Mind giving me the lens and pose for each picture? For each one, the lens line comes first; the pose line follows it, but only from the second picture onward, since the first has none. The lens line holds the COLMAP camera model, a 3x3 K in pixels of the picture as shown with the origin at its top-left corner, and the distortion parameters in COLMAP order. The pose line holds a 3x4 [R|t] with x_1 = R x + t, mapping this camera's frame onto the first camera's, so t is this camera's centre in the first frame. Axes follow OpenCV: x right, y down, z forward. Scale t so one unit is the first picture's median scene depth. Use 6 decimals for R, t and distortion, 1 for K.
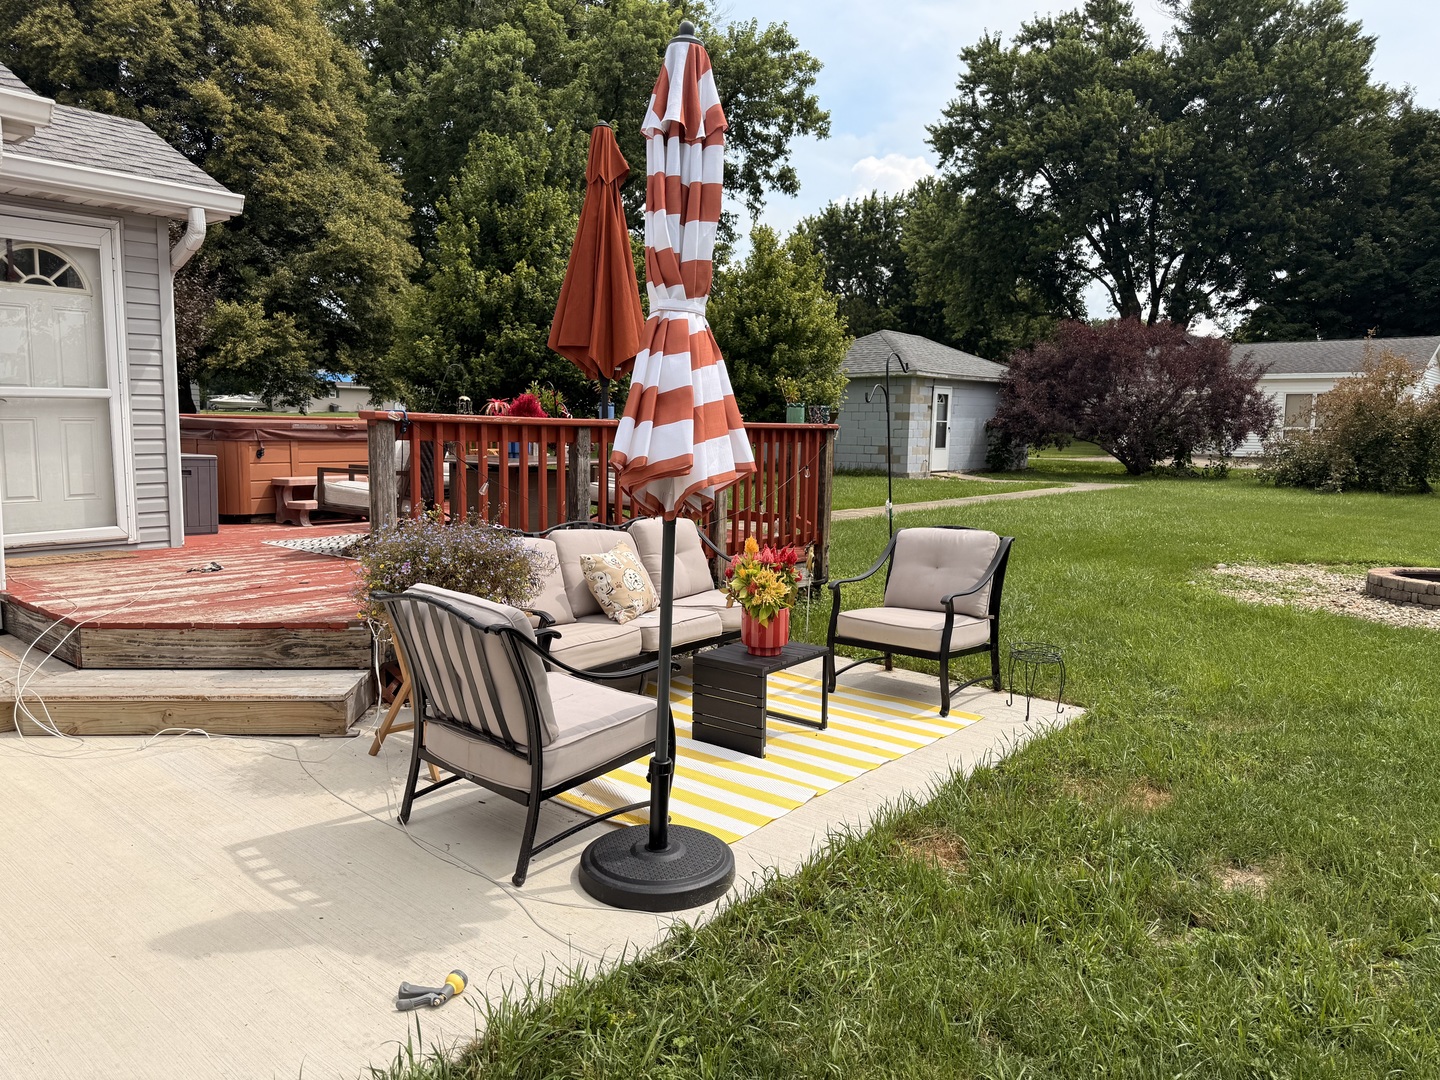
lens RADIAL K [[1014.2, 0, 717.2], [0, 1014.2, 531.6], [0, 0, 1]] dist [0.060061, -0.073483]
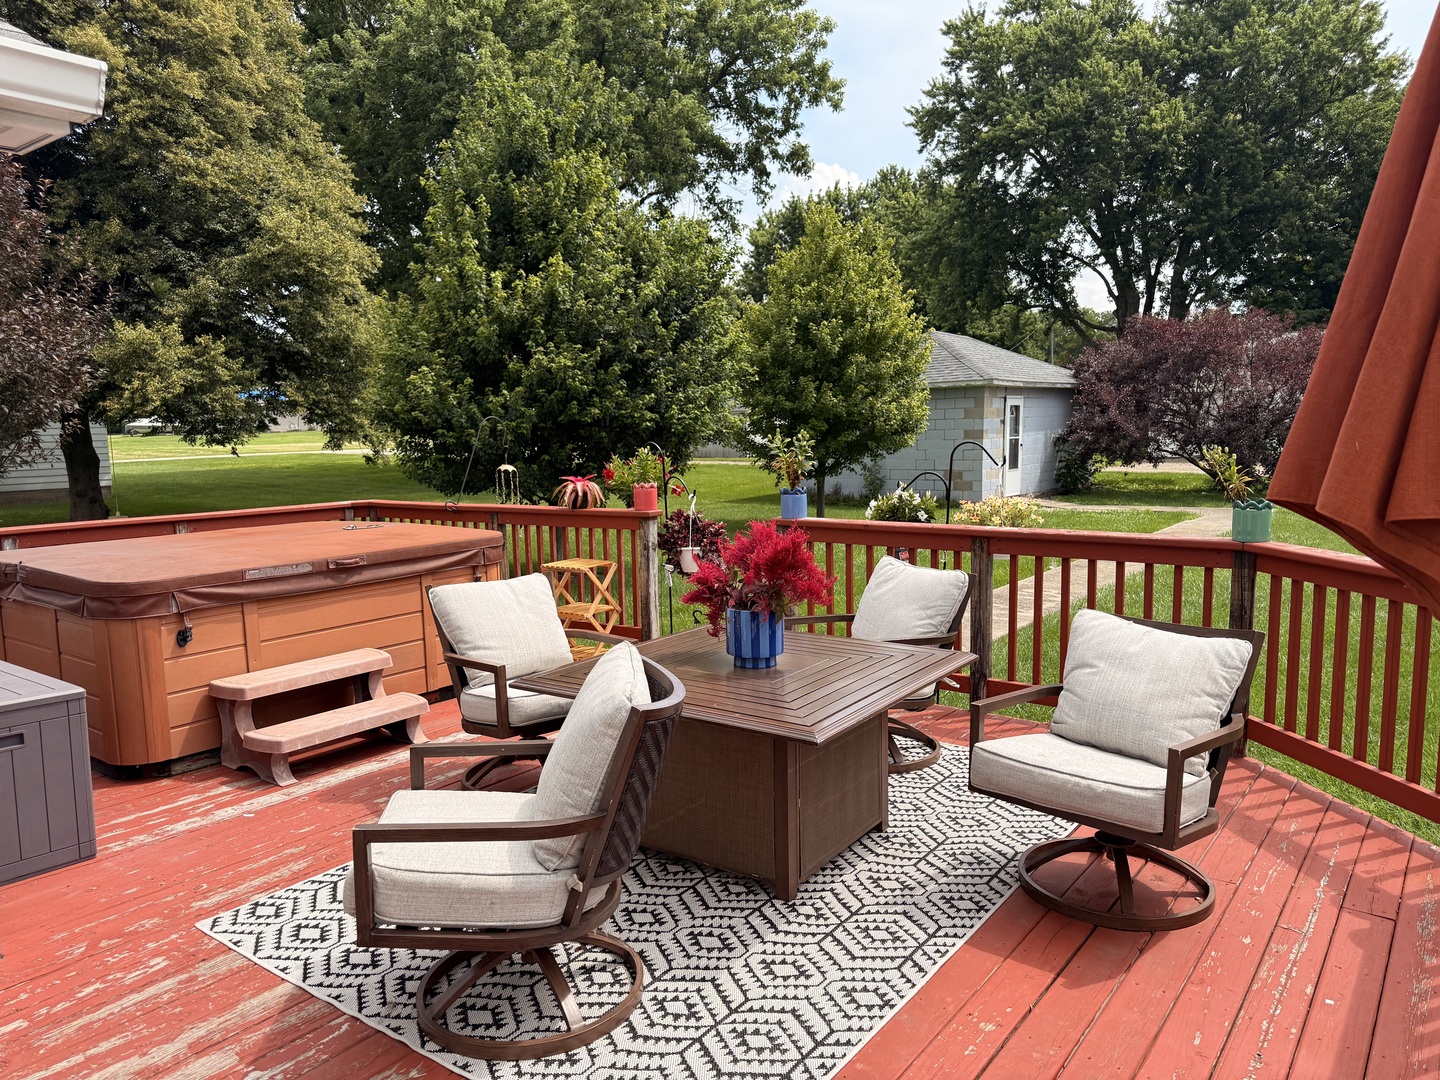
lens RADIAL K [[1014.2, 0, 721.1], [0, 1014.2, 540.0], [0, 0, 1]] dist [0.060061, -0.073483]
pose [[0.997398, -0.042770, 0.058029, -0.094244], [0.042308, 0.999063, 0.009163, -0.052852], [-0.058367, -0.006684, 0.998273, 0.216147]]
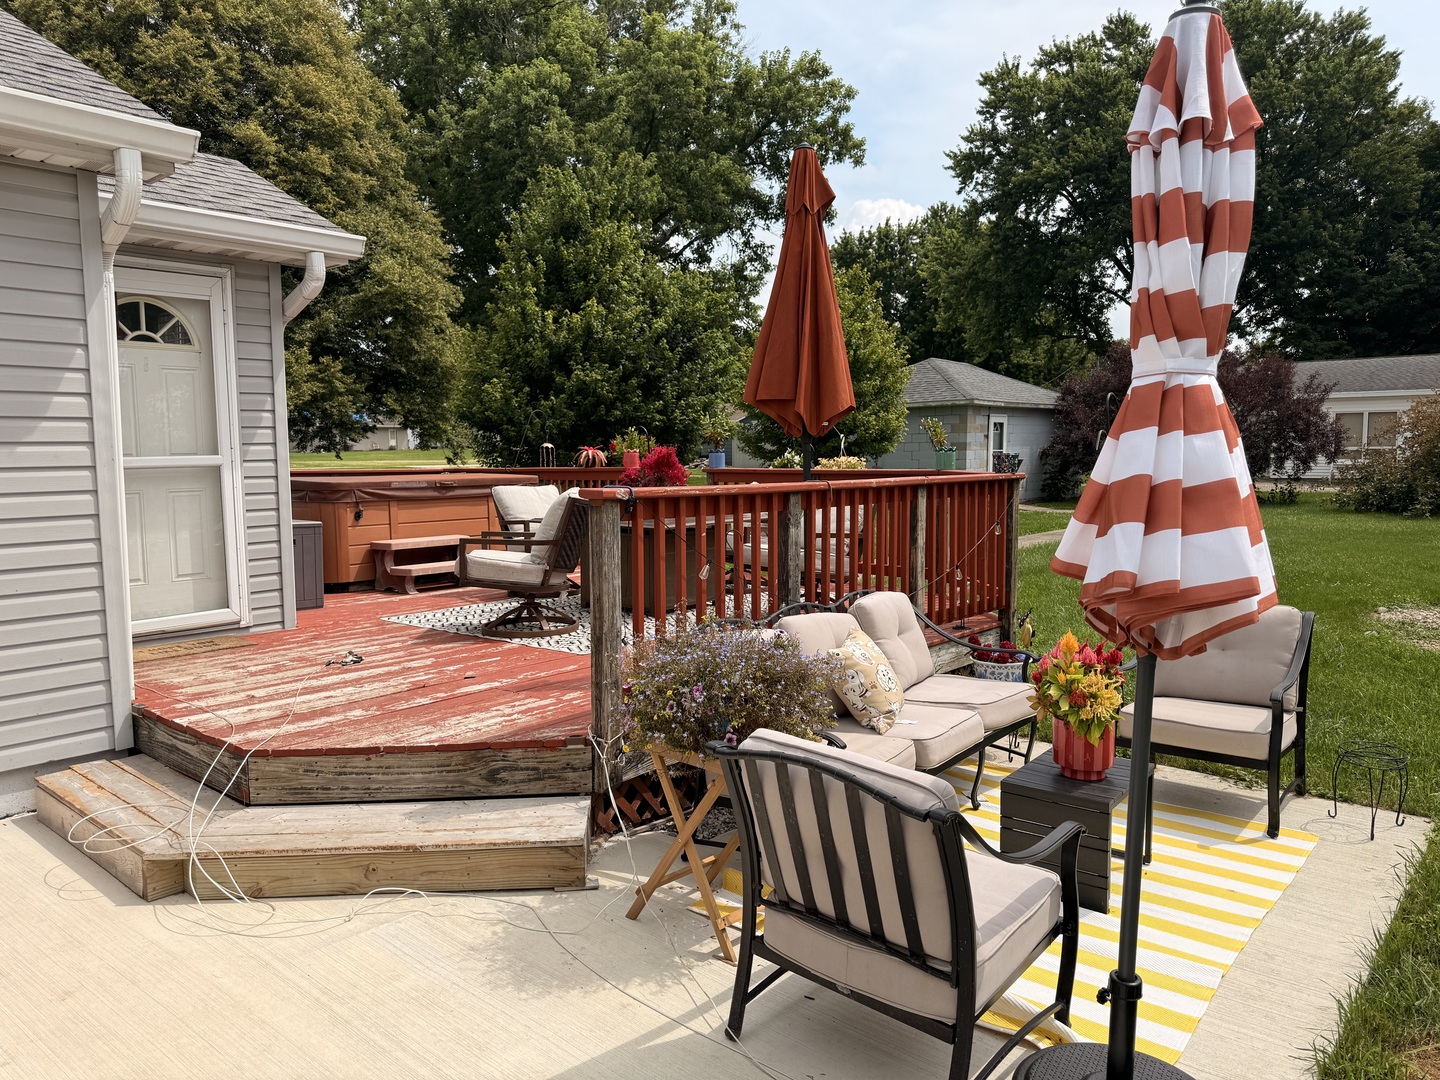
lens RADIAL K [[1014.2, 0, 718.2], [0, 1014.2, 532.9], [0, 0, 1]] dist [0.060061, -0.073483]
pose [[0.999726, -0.022733, -0.005659, -0.053471], [0.022575, 0.999394, -0.026503, -0.013237], [0.006258, 0.026368, 0.999633, 0.038411]]
